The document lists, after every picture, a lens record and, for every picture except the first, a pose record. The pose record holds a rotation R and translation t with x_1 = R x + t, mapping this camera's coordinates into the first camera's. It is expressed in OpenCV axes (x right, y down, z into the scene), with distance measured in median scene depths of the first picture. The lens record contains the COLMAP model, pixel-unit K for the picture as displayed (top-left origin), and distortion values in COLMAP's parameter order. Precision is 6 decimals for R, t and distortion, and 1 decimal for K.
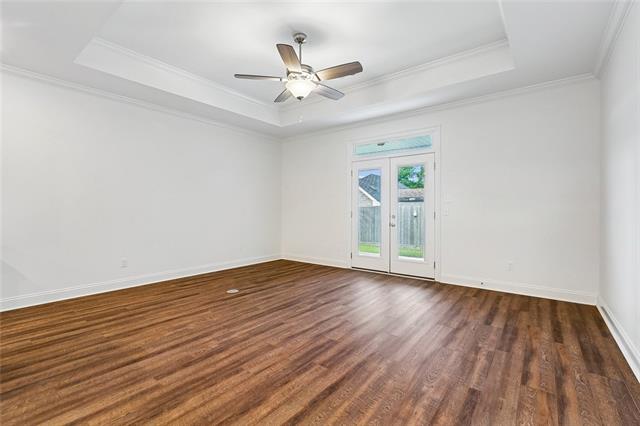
lens RADIAL K [[290.1, 0, 307.1], [0, 290.1, 219.8], [0, 0, 1]] dist [-0.000965, 0.000217]
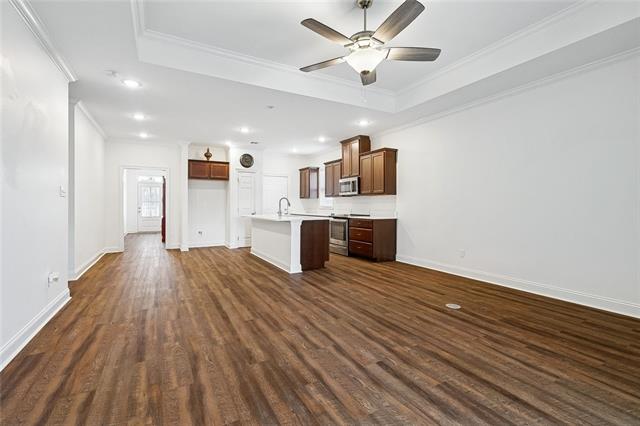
lens RADIAL K [[290.1, 0, 319.9], [0, 290.1, 208.4], [0, 0, 1]] dist [-0.000965, 0.000217]
pose [[-0.368573, 0.010632, -0.929538, 1.197553], [-0.033231, 0.999145, 0.024605, -0.063769], [0.929005, 0.039958, -0.367905, 1.790347]]
